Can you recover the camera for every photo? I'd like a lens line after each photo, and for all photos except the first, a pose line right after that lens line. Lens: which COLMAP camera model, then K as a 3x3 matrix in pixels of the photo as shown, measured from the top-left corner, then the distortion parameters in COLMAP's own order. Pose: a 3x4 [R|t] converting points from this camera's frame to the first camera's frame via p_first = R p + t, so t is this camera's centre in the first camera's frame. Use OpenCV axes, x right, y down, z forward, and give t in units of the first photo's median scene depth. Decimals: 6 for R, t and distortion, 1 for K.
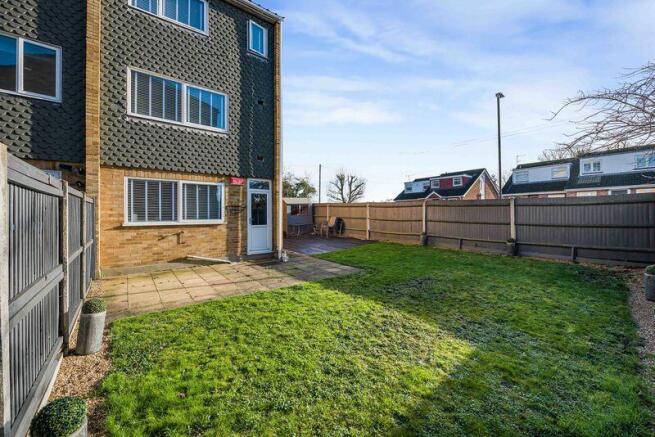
lens RADIAL K [[259.6, 0, 326.4], [0, 259.6, 215.4], [0, 0, 1]] dist [-0.001287, -0.000087]
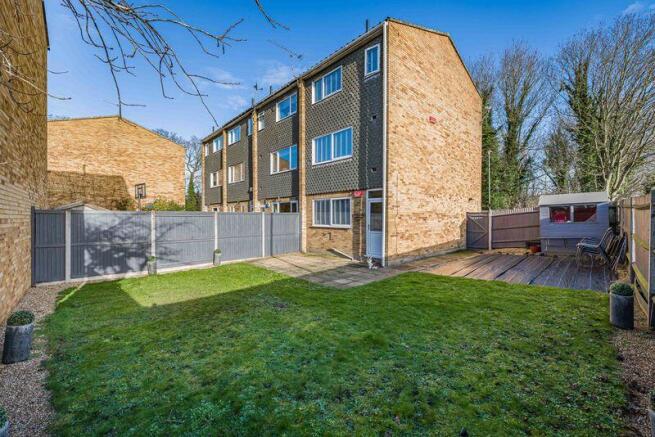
lens RADIAL K [[269.3, 0, 326.8], [0, 269.3, 218.0], [0, 0, 1]] dist [-0.000057, -0.000061]
pose [[0.081723, 0.015645, -0.996532, 0.927118], [0.002822, 0.999869, 0.015928, -0.040416], [0.996651, -0.004114, 0.081669, 0.775366]]
